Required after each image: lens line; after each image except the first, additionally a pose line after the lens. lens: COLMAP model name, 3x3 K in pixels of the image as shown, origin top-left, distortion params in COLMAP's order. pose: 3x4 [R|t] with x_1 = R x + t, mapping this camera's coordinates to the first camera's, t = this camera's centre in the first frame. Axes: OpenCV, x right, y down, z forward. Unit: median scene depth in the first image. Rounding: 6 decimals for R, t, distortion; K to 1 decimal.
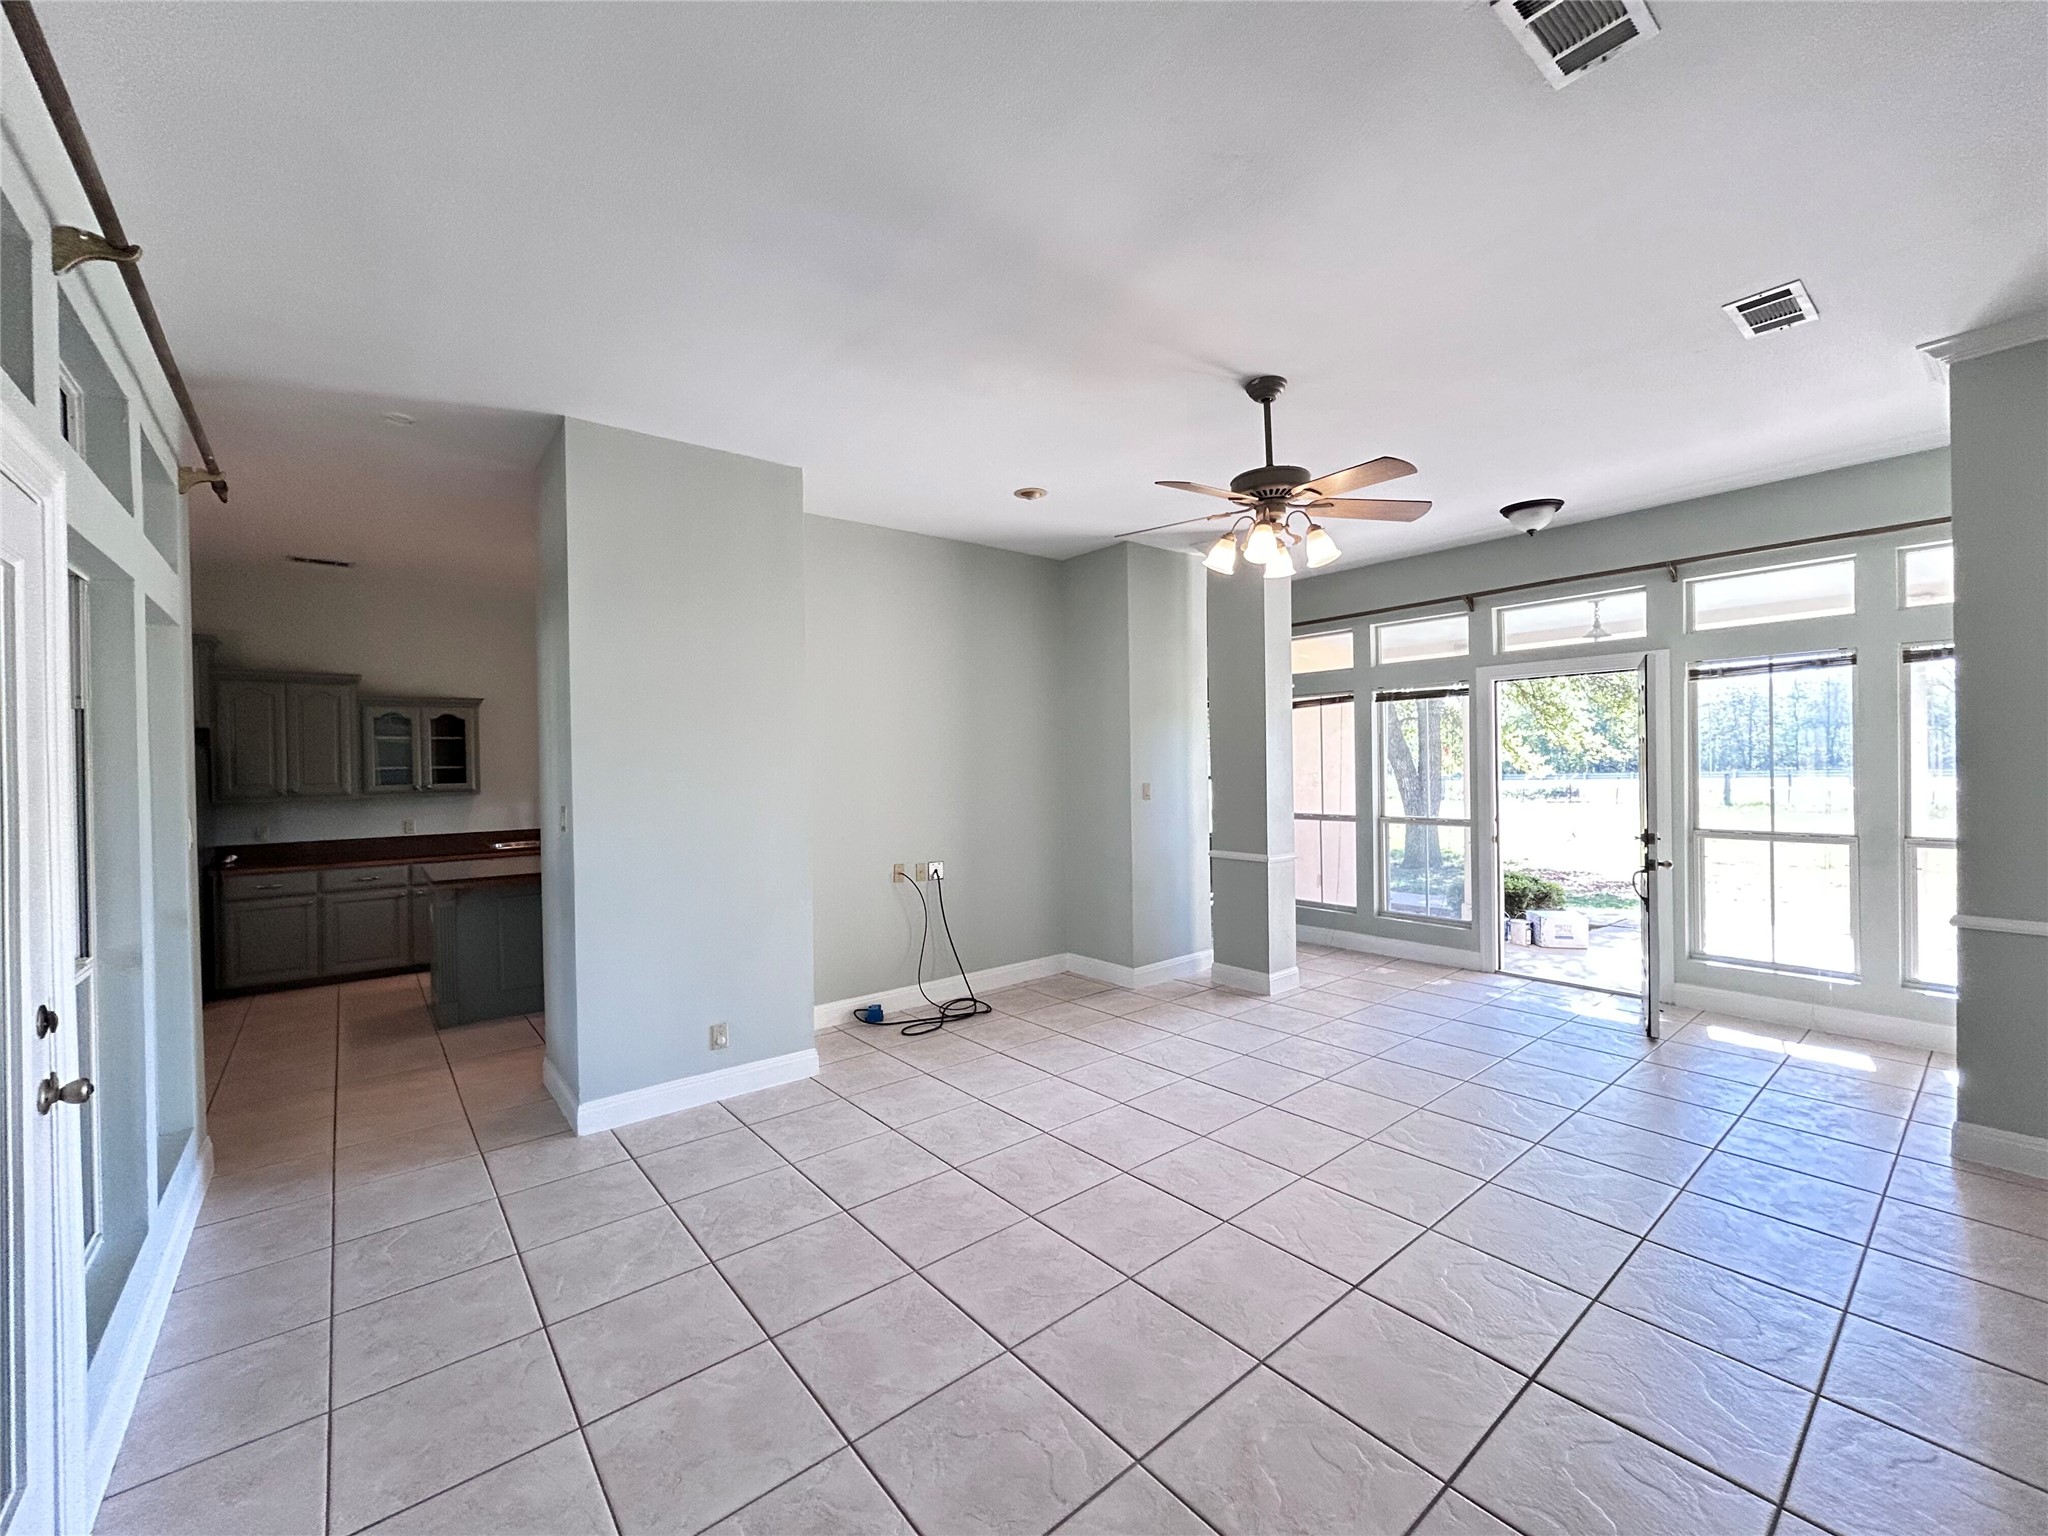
lens RADIAL K [[836.7, 0, 1024.0], [0, 836.7, 768.0], [0, 0, 1]] dist [-0.000252, 0.000003]
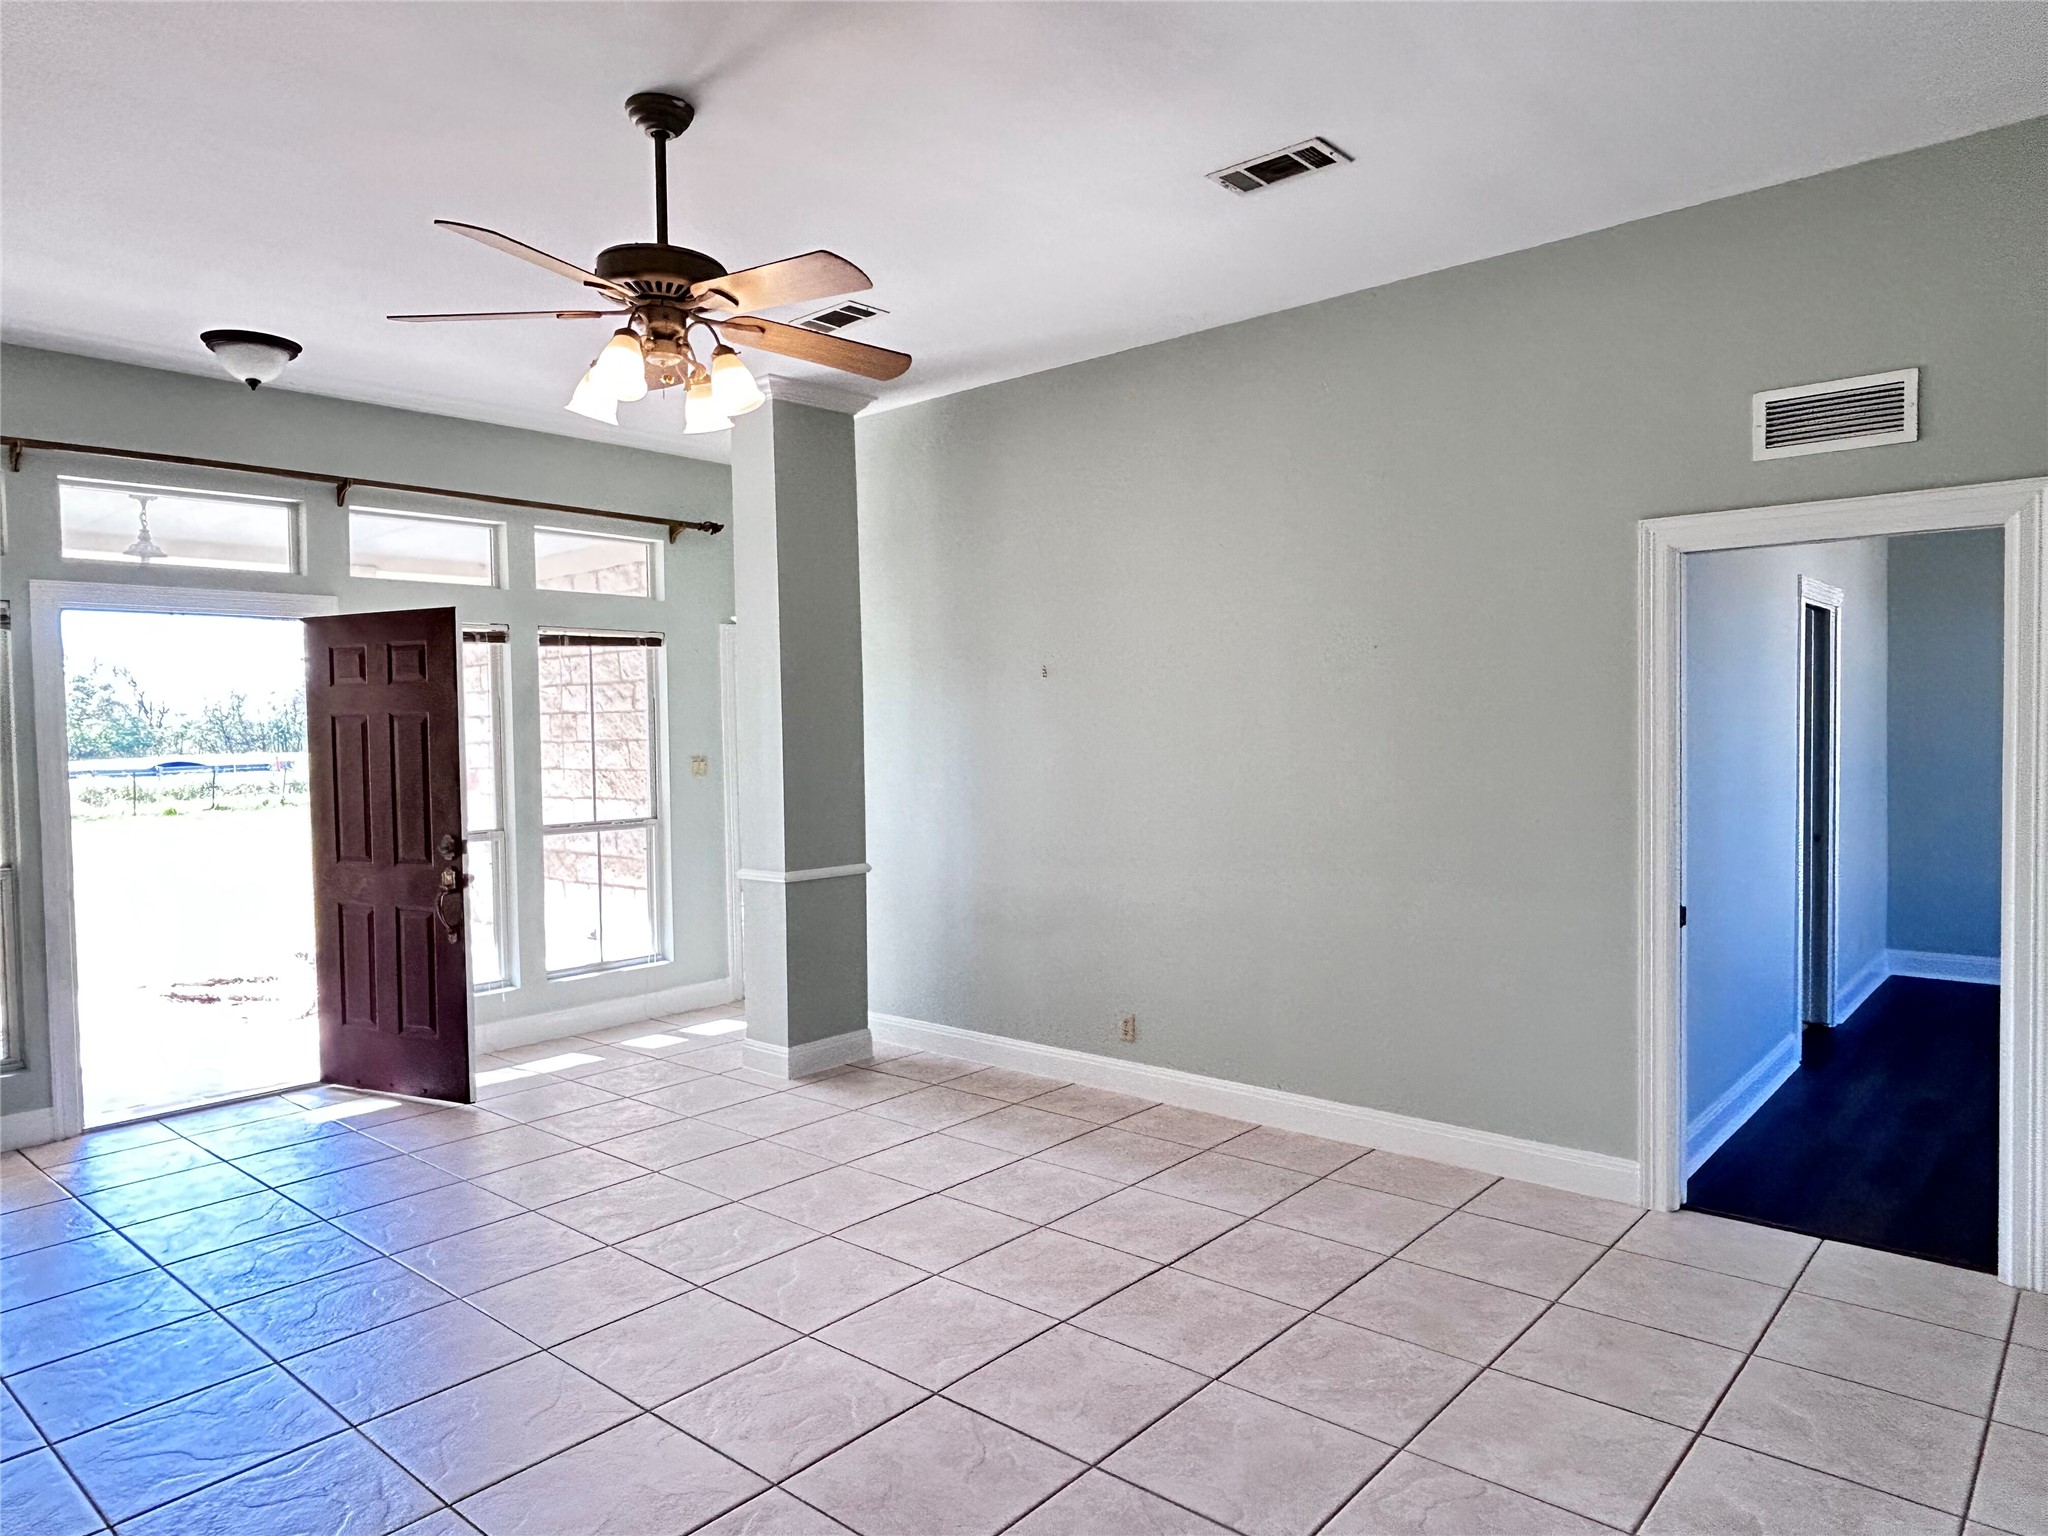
lens RADIAL K [[1298.7, 0, 1024.0], [0, 1298.7, 768.0], [0, 0, 1]] dist [-0.002010, -0.000625]
pose [[-0.161328, -0.011385, 0.986835, -0.582614], [0.028006, 0.999478, 0.016109, 0.008676], [-0.986503, 0.030236, -0.160925, 0.770427]]
